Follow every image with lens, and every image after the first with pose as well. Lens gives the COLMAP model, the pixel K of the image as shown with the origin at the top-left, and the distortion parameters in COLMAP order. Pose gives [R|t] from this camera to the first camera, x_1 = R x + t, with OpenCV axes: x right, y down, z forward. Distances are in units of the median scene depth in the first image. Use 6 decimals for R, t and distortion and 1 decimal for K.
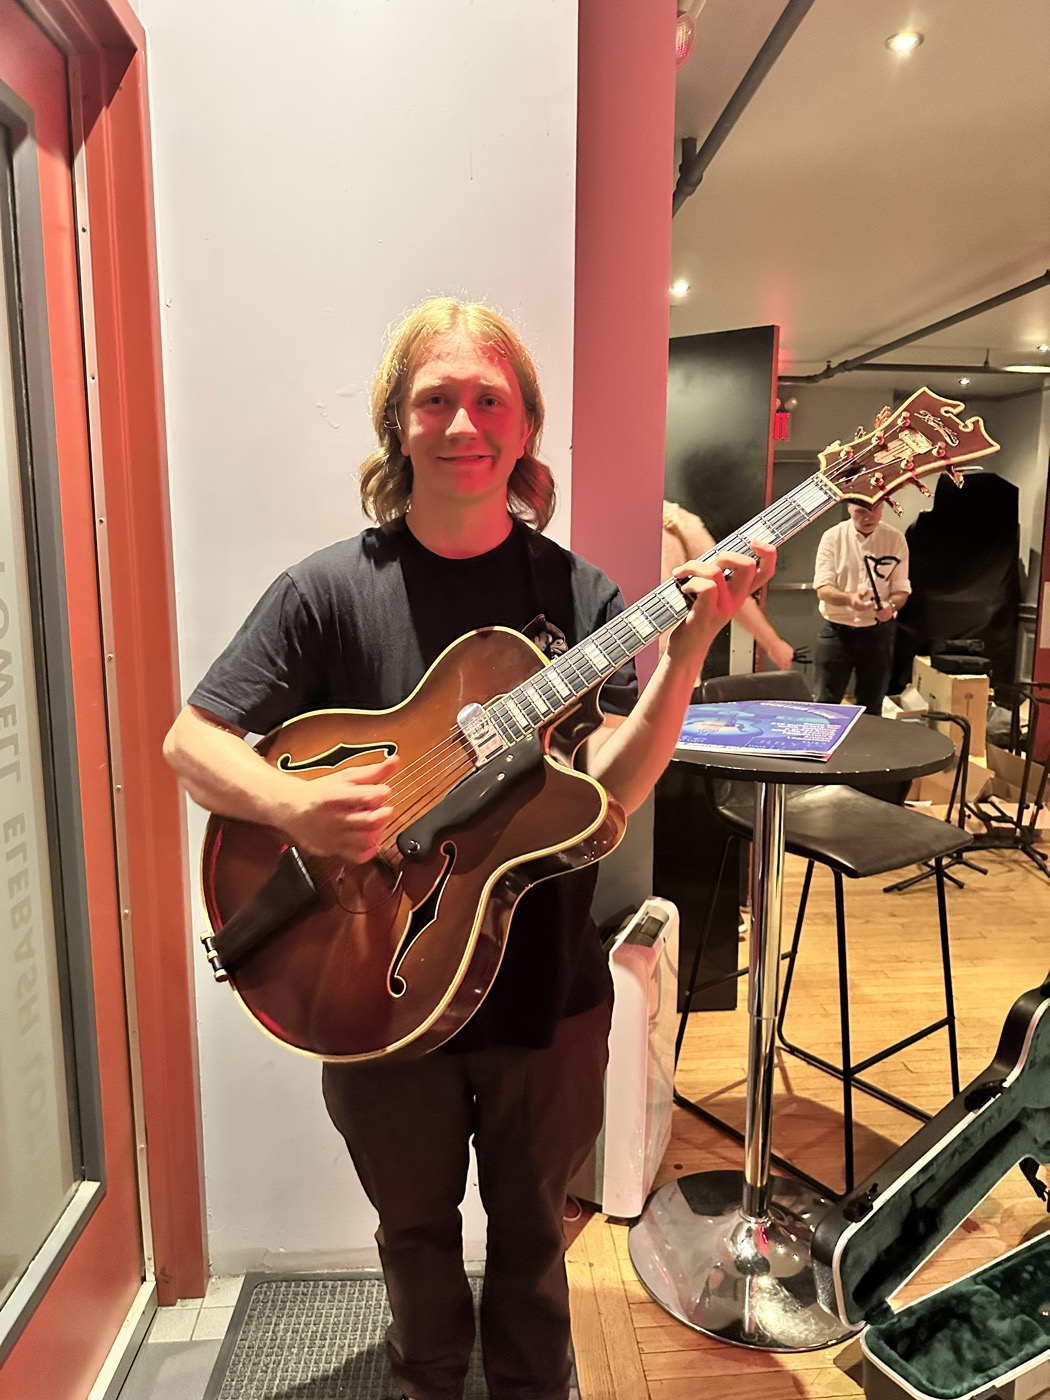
lens RADIAL K [[1004.4, 0, 528.1], [0, 1004.4, 699.8], [0, 0, 1]] dist [0.000376, -0.001837]
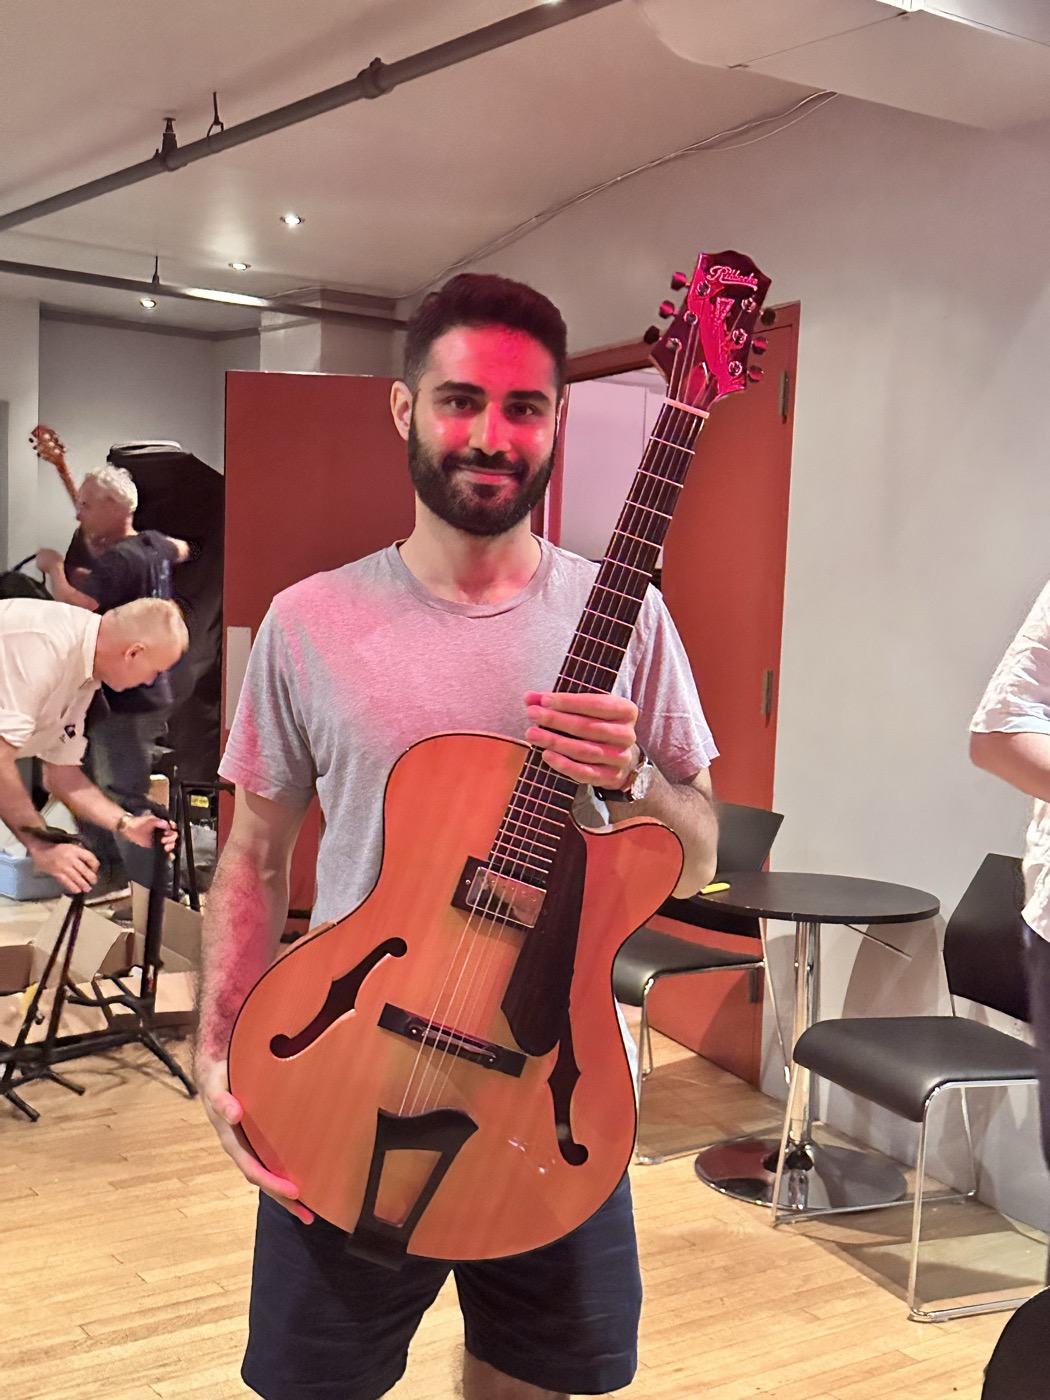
lens RADIAL K [[1793.8, 0, 529.9], [0, 1793.8, 694.2], [0, 0, 1]] dist [0.190359, -0.452198]
pose [[0.858742, -0.003072, 0.512399, 0.123235], [0.043120, 0.996868, -0.066288, 0.015546], [-0.510591, 0.079019, 0.856185, -0.120684]]
